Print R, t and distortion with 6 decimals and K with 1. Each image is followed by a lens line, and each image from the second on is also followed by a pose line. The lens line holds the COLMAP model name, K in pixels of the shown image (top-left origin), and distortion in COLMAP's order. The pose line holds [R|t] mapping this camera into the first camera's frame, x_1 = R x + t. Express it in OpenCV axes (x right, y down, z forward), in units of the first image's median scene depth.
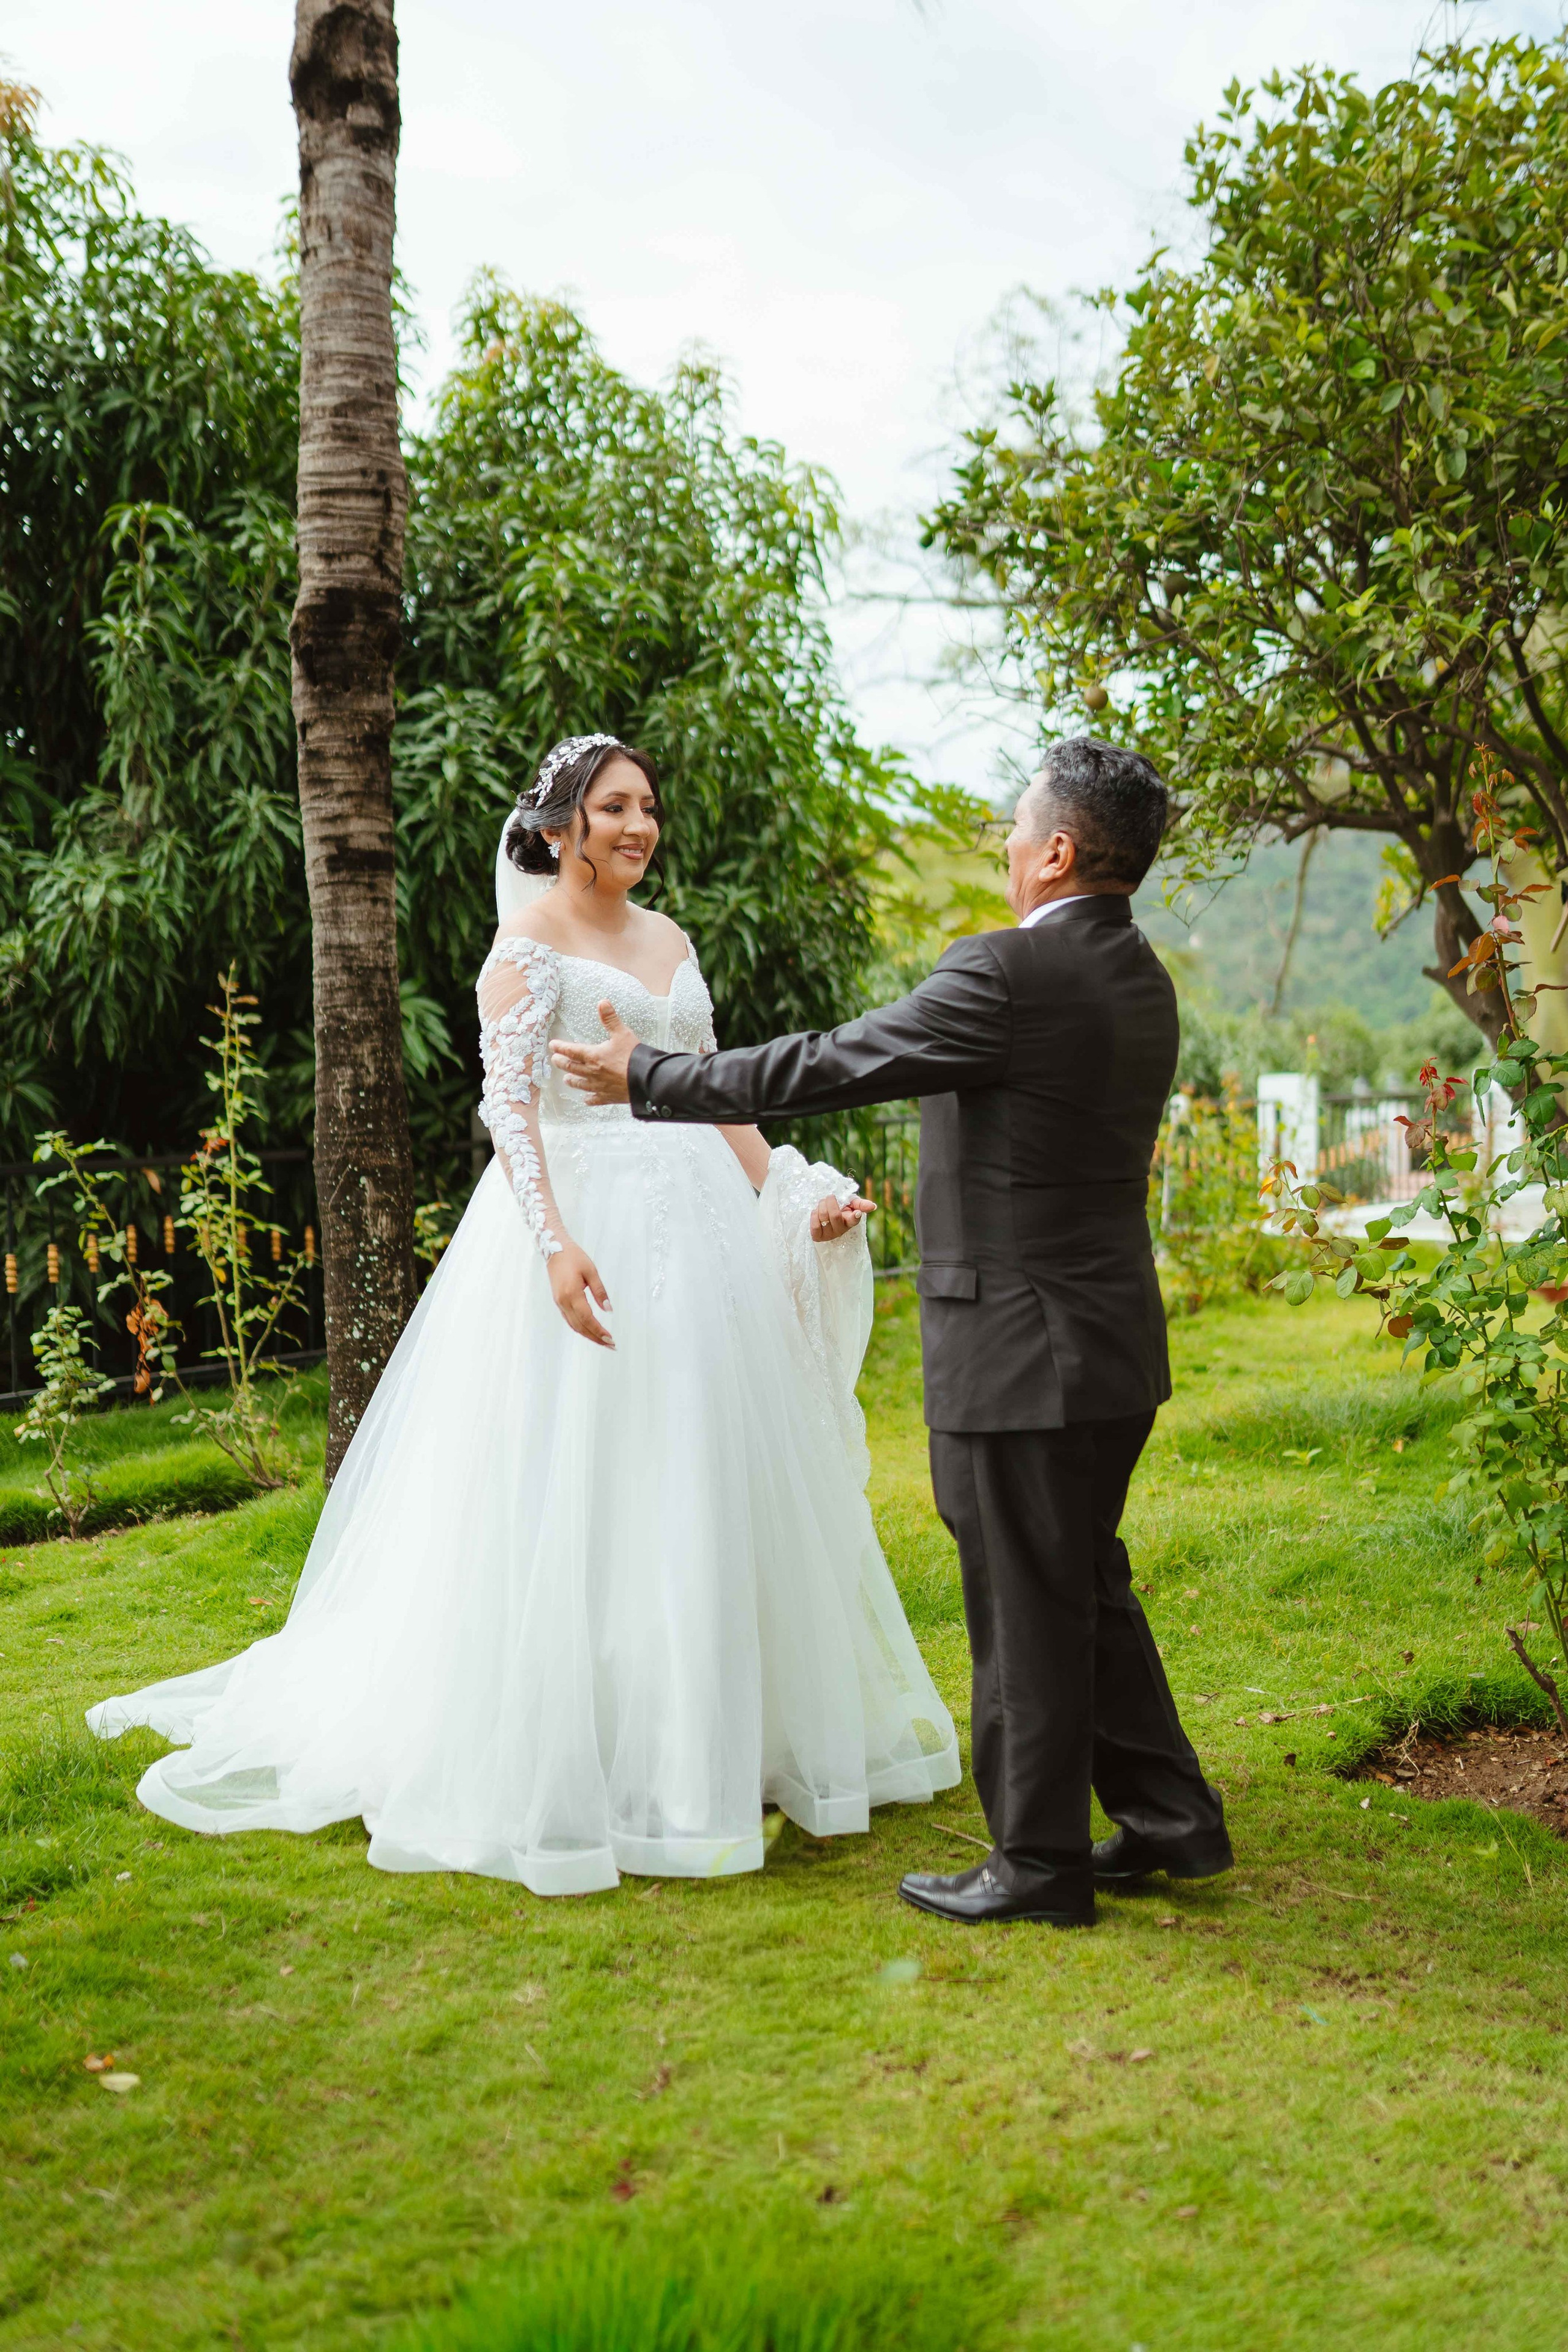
lens RADIAL K [[2304.0, 0, 778.0], [0, 2304.0, 1210.0], [0, 0, 1]] dist [0.012587, 0.000000]
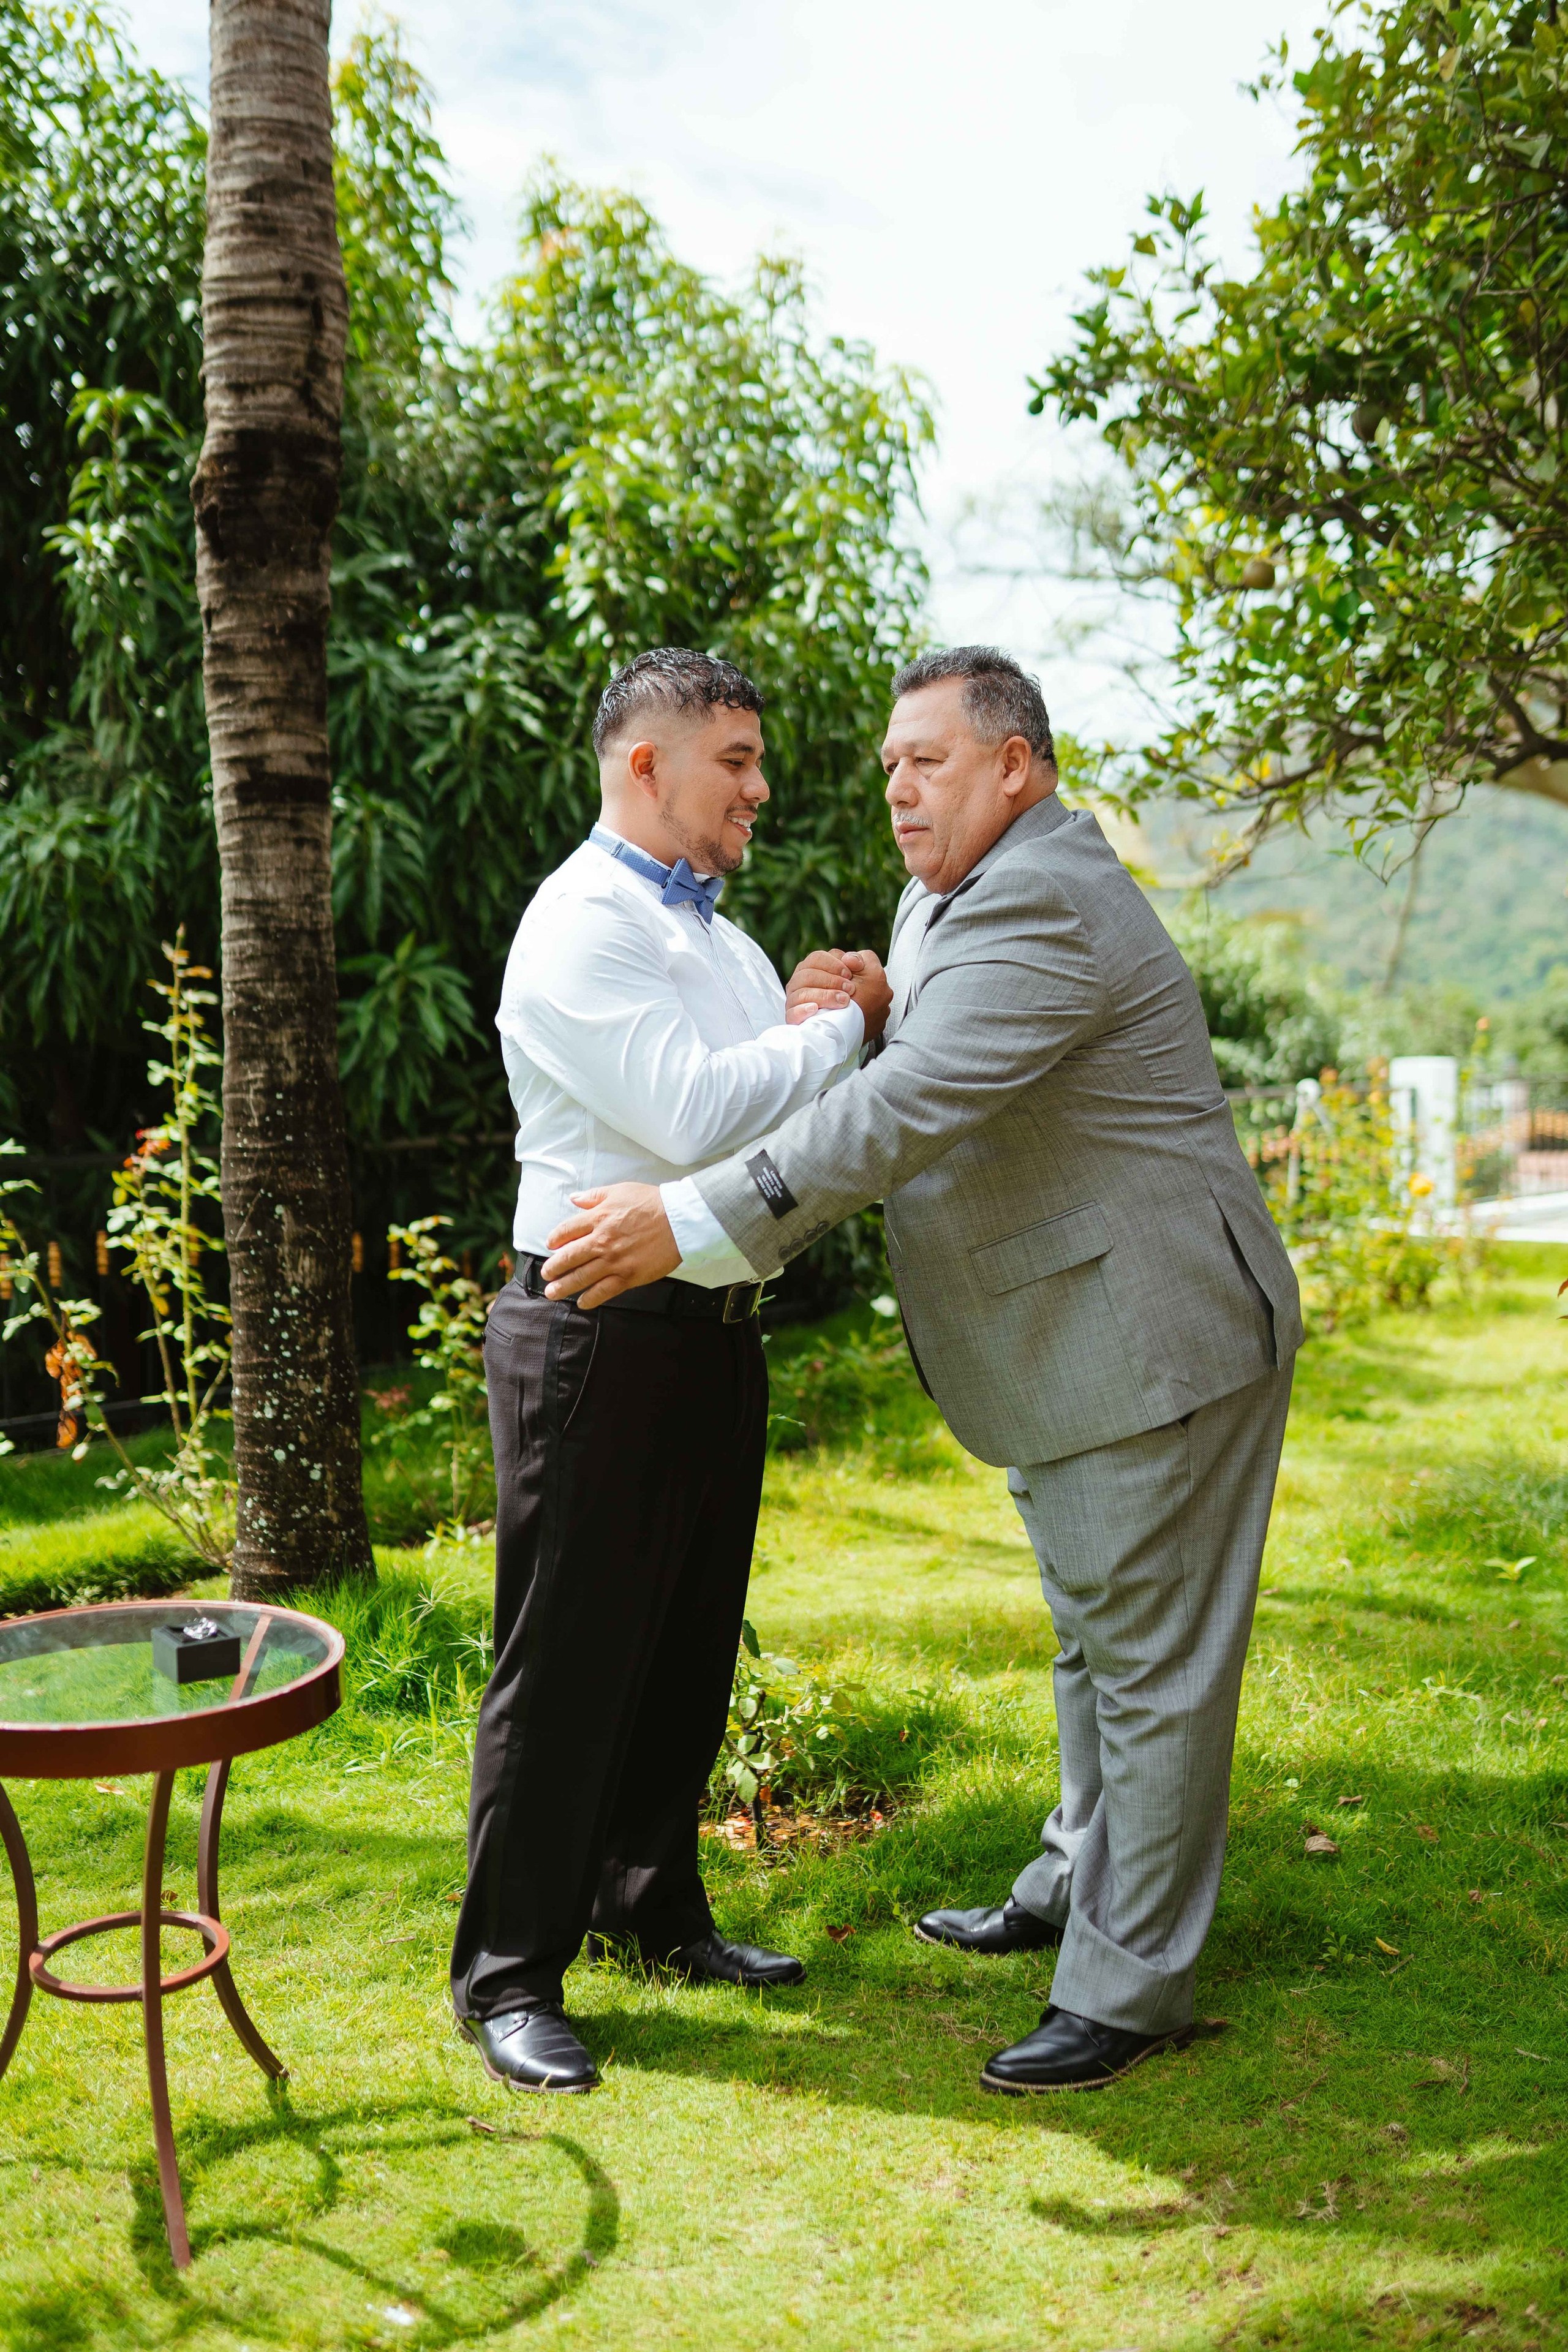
lens RADIAL K [[2304.0, 0, 769.1], [0, 2304.0, 1160.7], [0, 0, 1]] dist [0.012587, 0.000000]
pose [[0.998650, 0.010903, -0.050786, 0.015584], [-0.011427, 0.999884, -0.010048, -0.018464], [0.050670, 0.010615, 0.998659, 0.196805]]
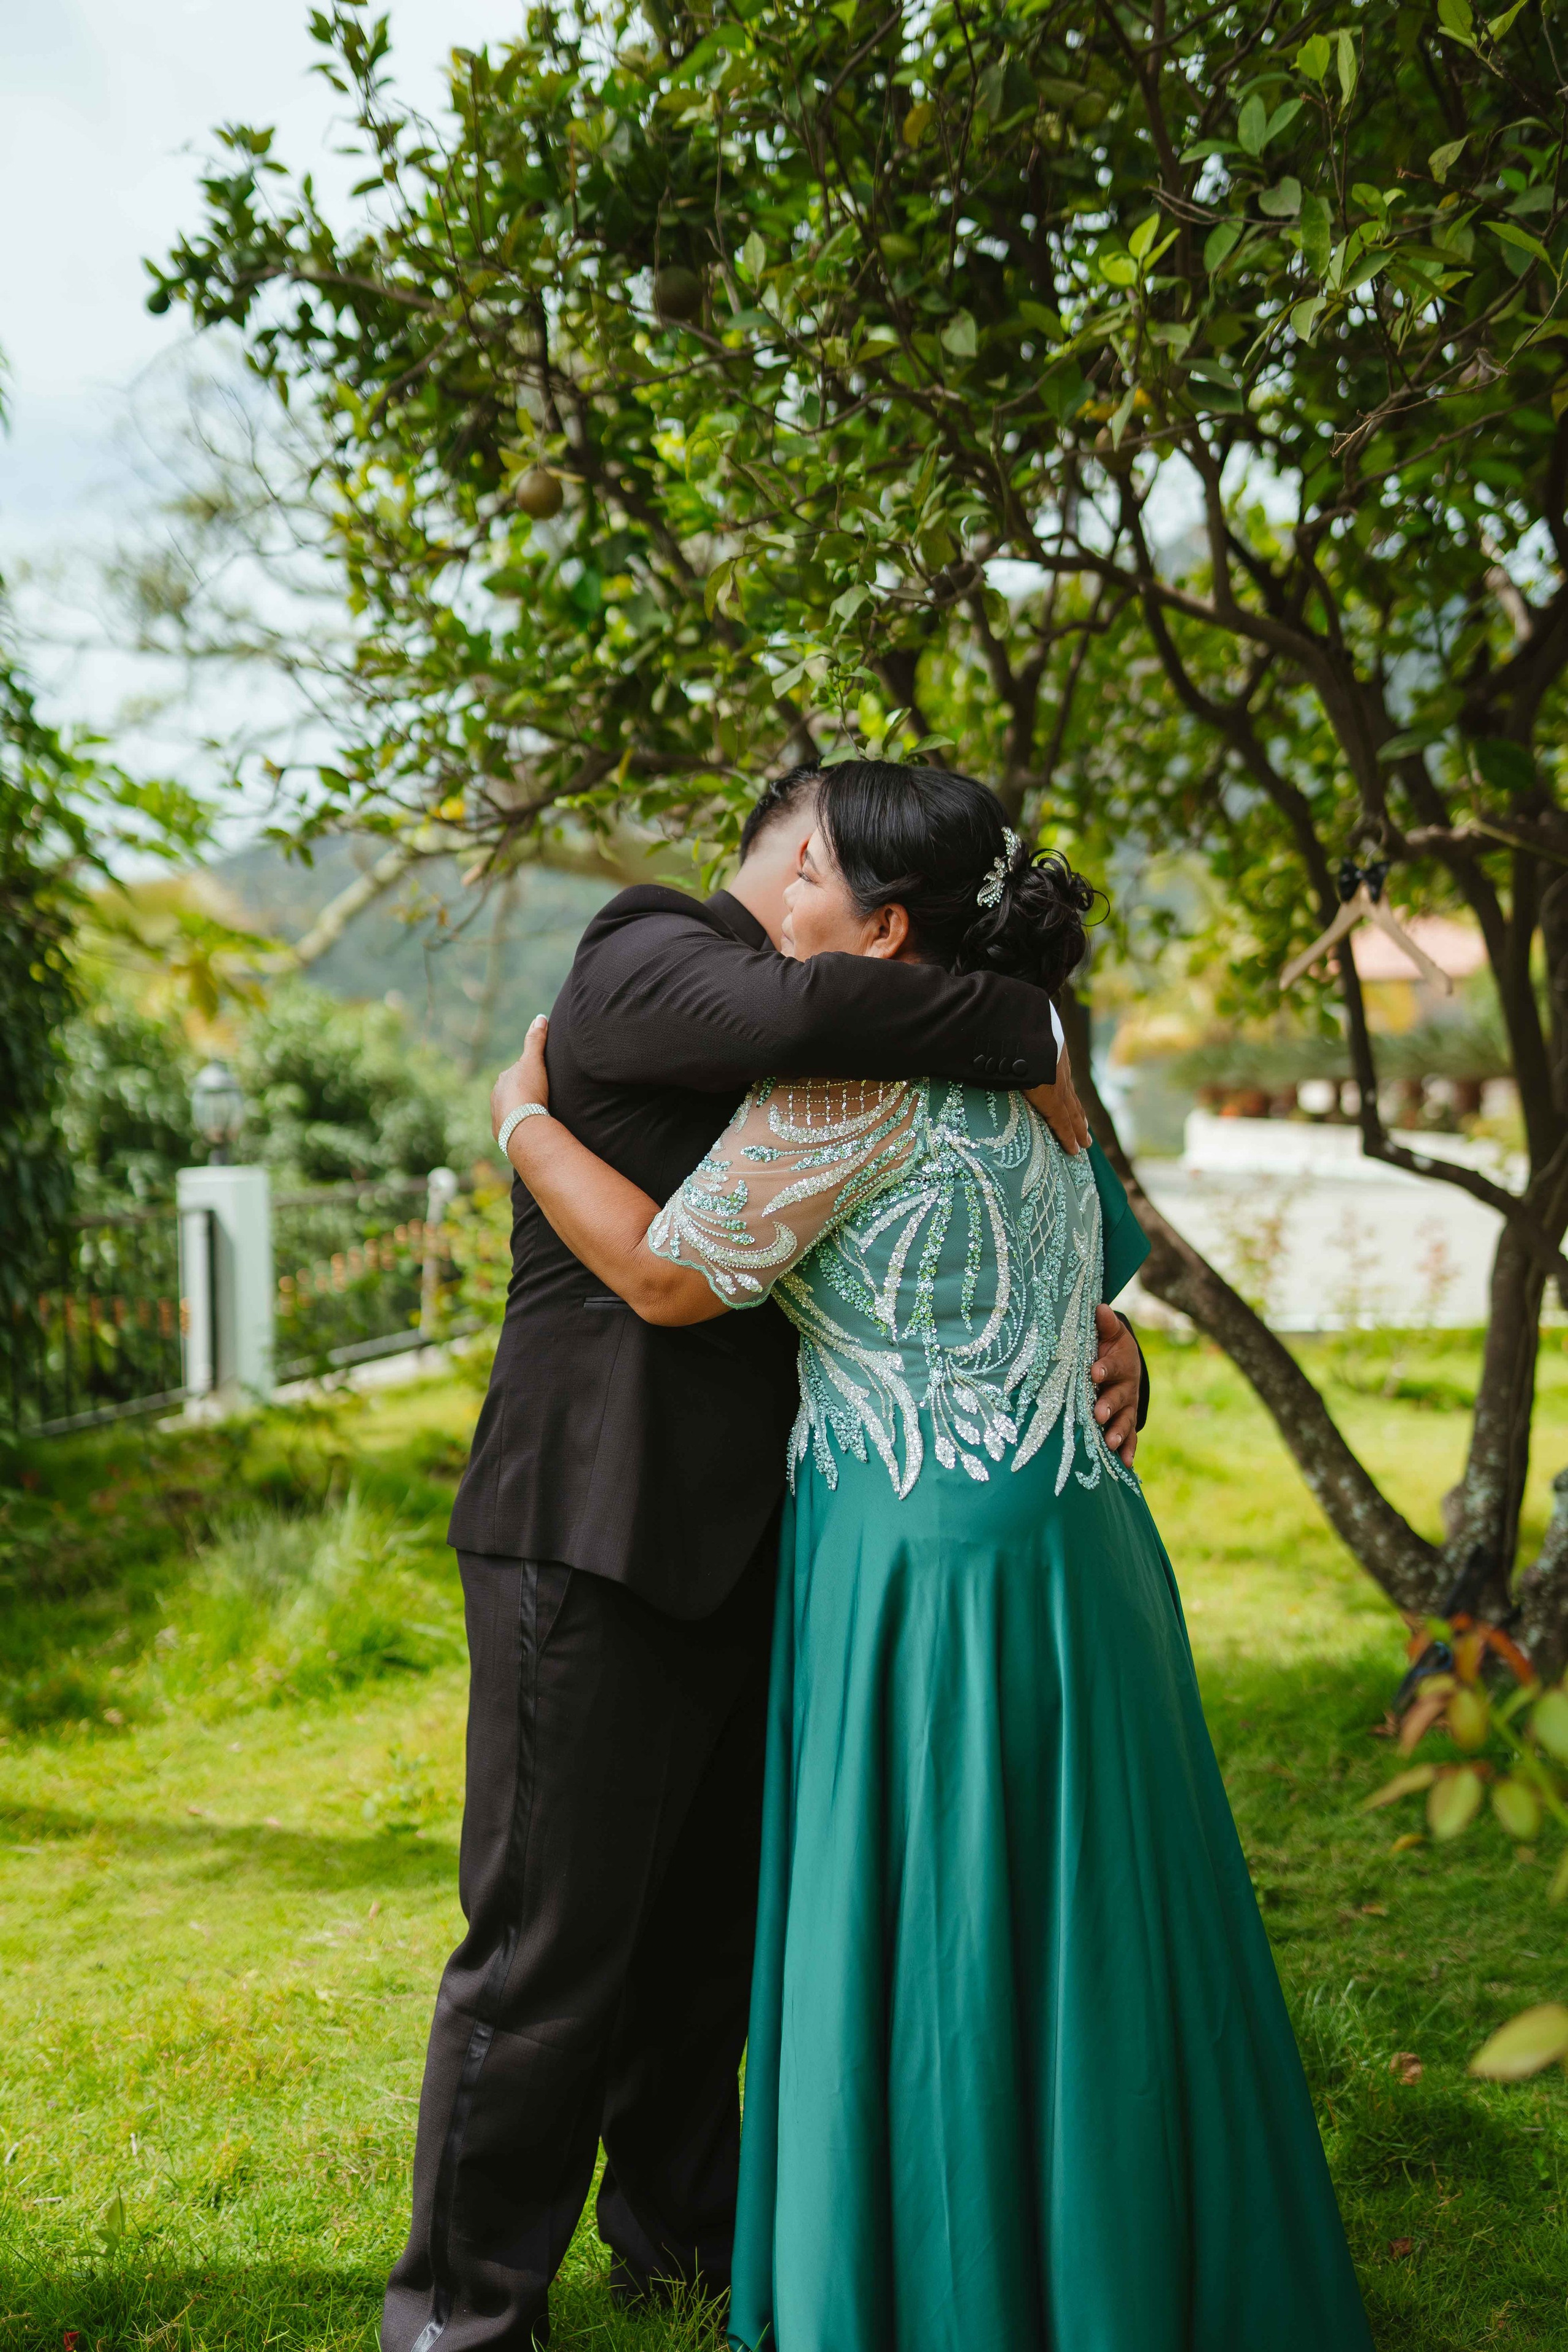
lens RADIAL K [[2278.4, 0, 798.0], [0, 2278.4, 1160.4], [0, 0, 1]] dist [-0.003345, 0.000000]
pose [[0.937711, -0.022278, 0.346702, 0.010481], [0.038470, 0.998463, -0.039890, -0.038597], [-0.345281, 0.050743, 0.937127, 0.404386]]
